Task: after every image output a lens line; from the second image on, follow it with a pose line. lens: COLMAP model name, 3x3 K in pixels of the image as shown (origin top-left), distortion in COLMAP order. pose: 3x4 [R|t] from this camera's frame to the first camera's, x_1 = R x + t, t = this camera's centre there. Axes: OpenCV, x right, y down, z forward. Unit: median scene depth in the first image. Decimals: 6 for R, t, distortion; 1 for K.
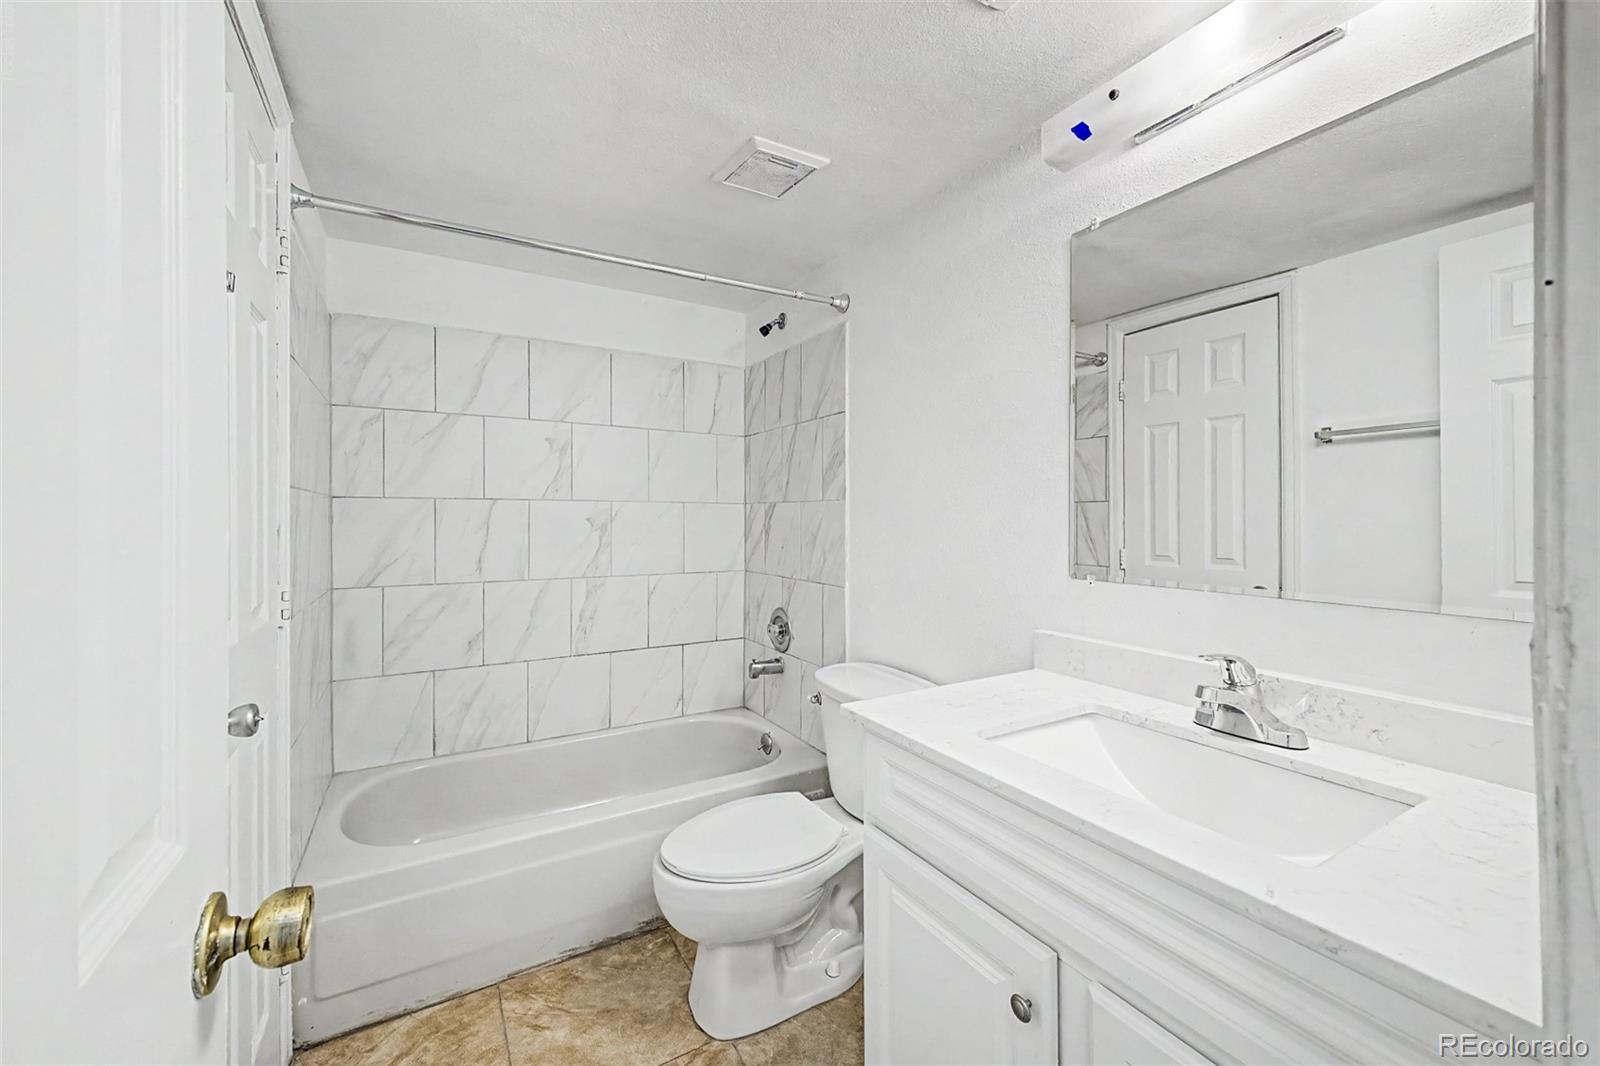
lens RADIAL K [[655.3, 0, 811.0], [0, 655.3, 519.4], [0, 0, 1]] dist [0.017805, -0.002277]
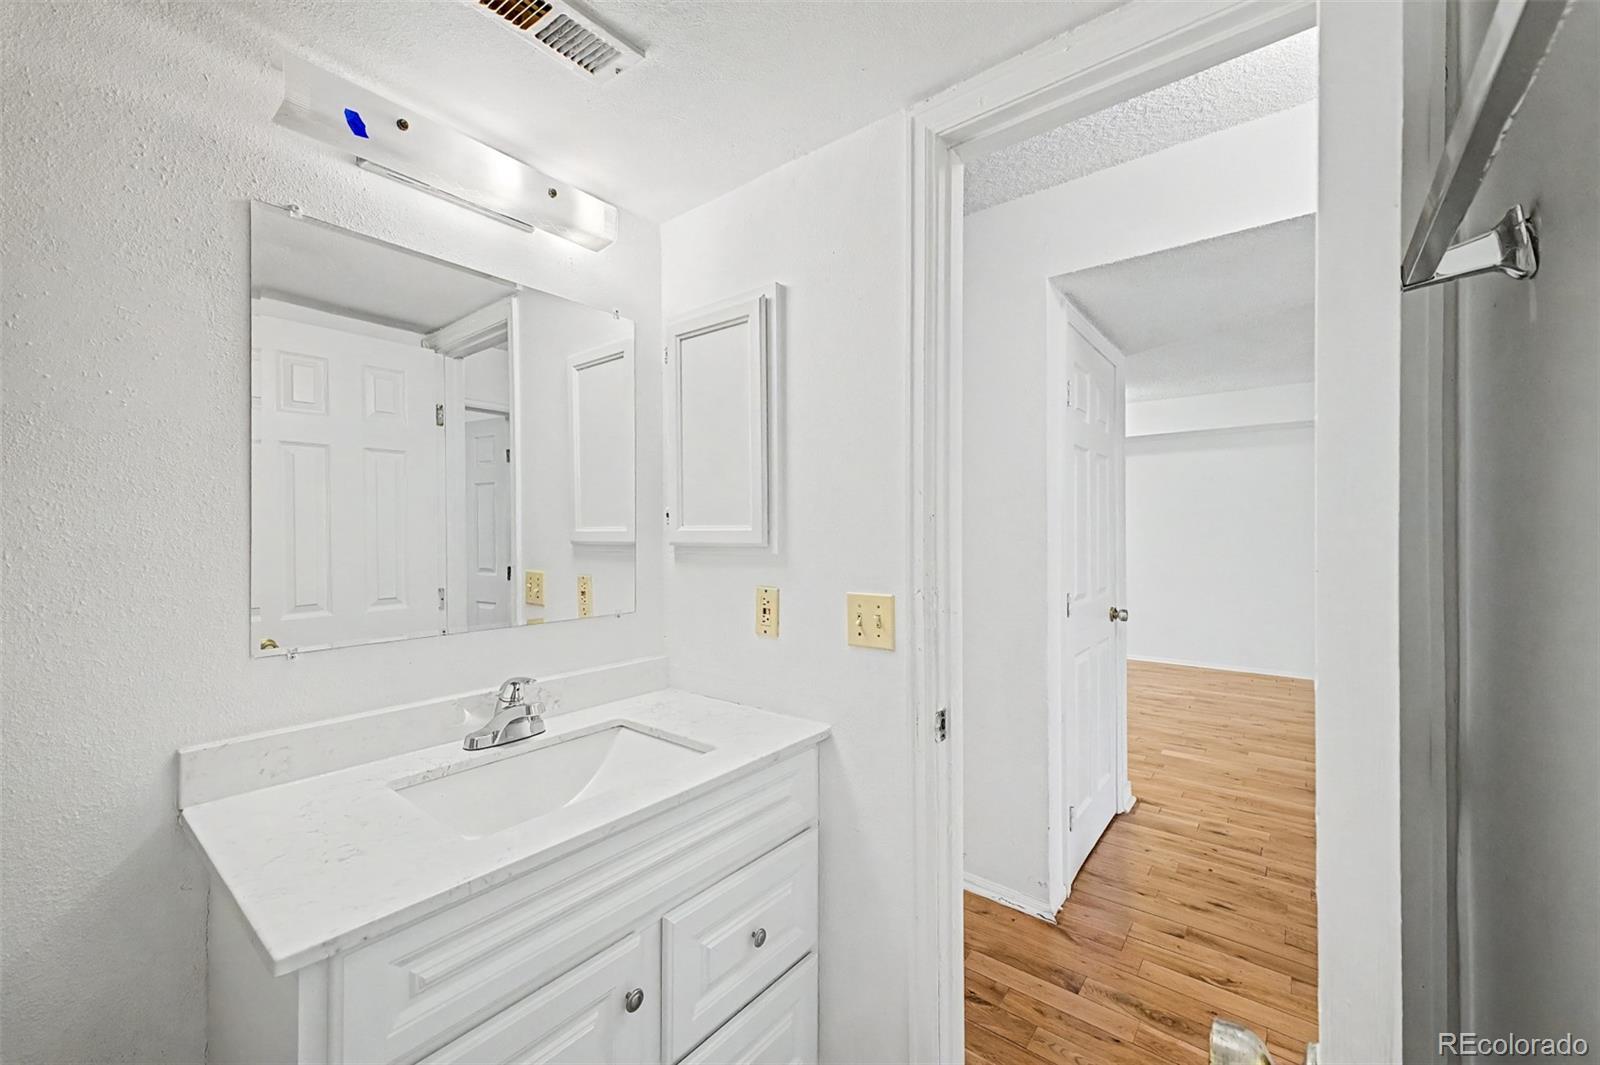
lens RADIAL K [[655.3, 0, 794.4], [0, 655.3, 525.8], [0, 0, 1]] dist [0.017805, -0.002277]
pose [[-0.360790, 0.008014, 0.932613, -0.773322], [0.005078, 0.999965, -0.006628, -0.076334], [-0.932633, 0.002345, -0.360818, 1.022588]]
